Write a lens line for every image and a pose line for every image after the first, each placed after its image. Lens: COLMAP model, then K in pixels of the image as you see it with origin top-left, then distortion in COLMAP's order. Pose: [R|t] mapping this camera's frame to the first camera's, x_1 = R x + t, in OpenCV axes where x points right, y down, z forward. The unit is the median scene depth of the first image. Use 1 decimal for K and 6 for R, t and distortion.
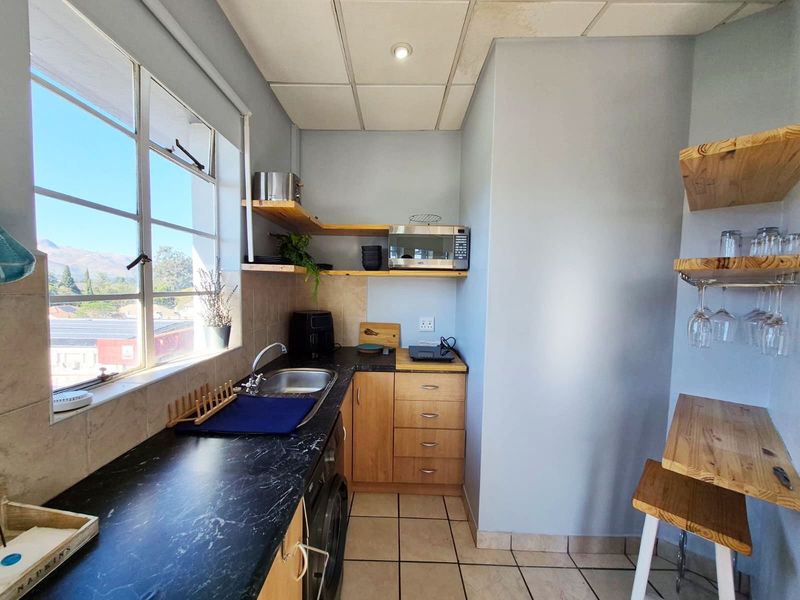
lens RADIAL K [[313.5, 0, 396.2], [0, 313.5, 299.1], [0, 0, 1]] dist [-0.001282, -0.000427]
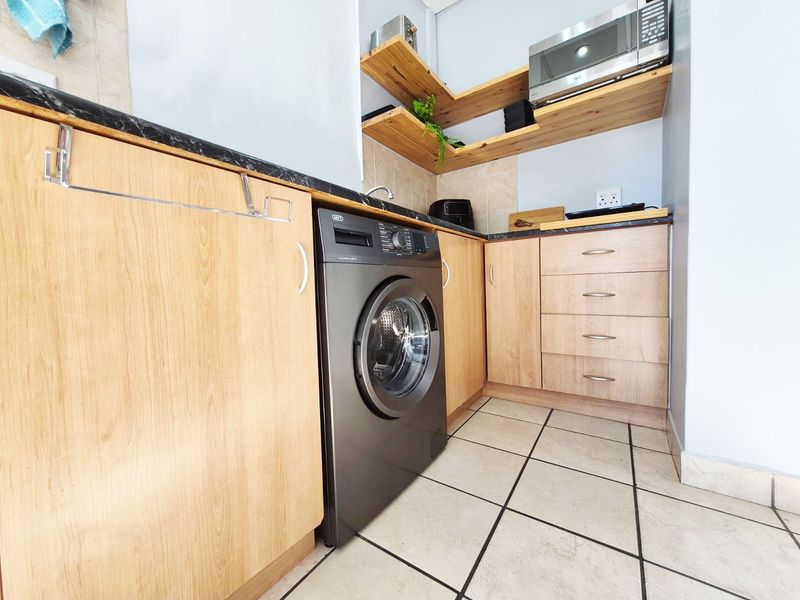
lens RADIAL K [[313.5, 0, 393.6], [0, 313.5, 301.4], [0, 0, 1]] dist [-0.001282, -0.000427]
pose [[0.813559, -0.019451, -0.581157, 0.138123], [0.021469, 0.999764, -0.003408, 0.374732], [0.581086, -0.009705, 0.813784, 0.198176]]
